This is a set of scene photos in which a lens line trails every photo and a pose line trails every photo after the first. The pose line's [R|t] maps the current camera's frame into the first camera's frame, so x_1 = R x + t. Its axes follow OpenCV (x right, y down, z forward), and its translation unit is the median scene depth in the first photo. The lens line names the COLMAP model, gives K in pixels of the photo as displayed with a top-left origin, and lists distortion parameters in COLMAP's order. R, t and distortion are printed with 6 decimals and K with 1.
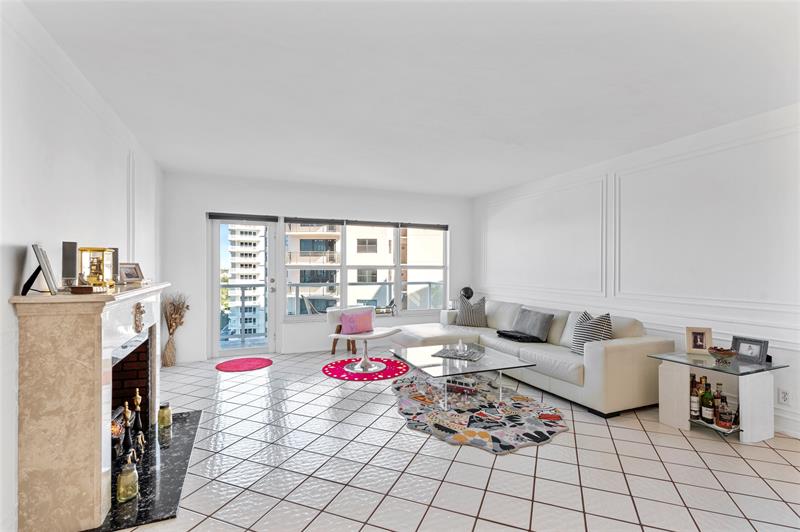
lens RADIAL K [[380.7, 0, 402.5], [0, 380.7, 268.1], [0, 0, 1]] dist [0.019515, -0.003572]
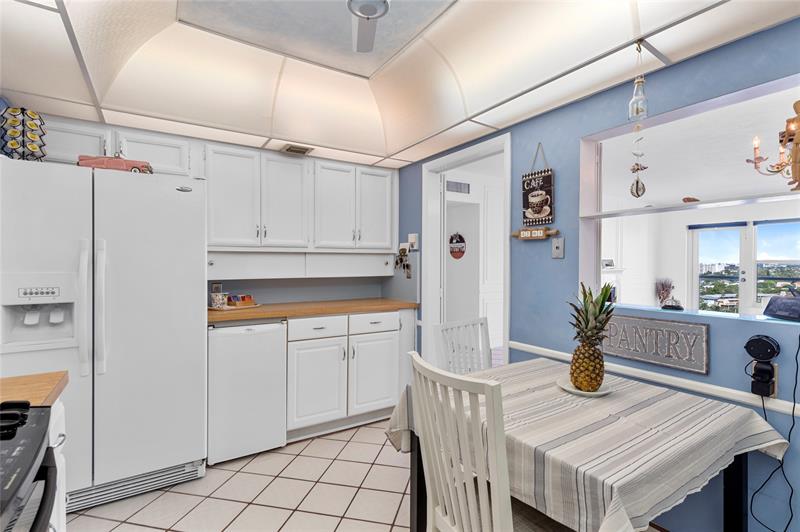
lens RADIAL K [[380.7, 0, 406.5], [0, 380.7, 264.3], [0, 0, 1]] dist [0.019515, -0.003572]
pose [[0.174802, 0.002930, -0.984599, 1.150174], [-0.004180, 0.999989, 0.002234, 0.011013], [0.984595, 0.003725, 0.174812, -0.508580]]
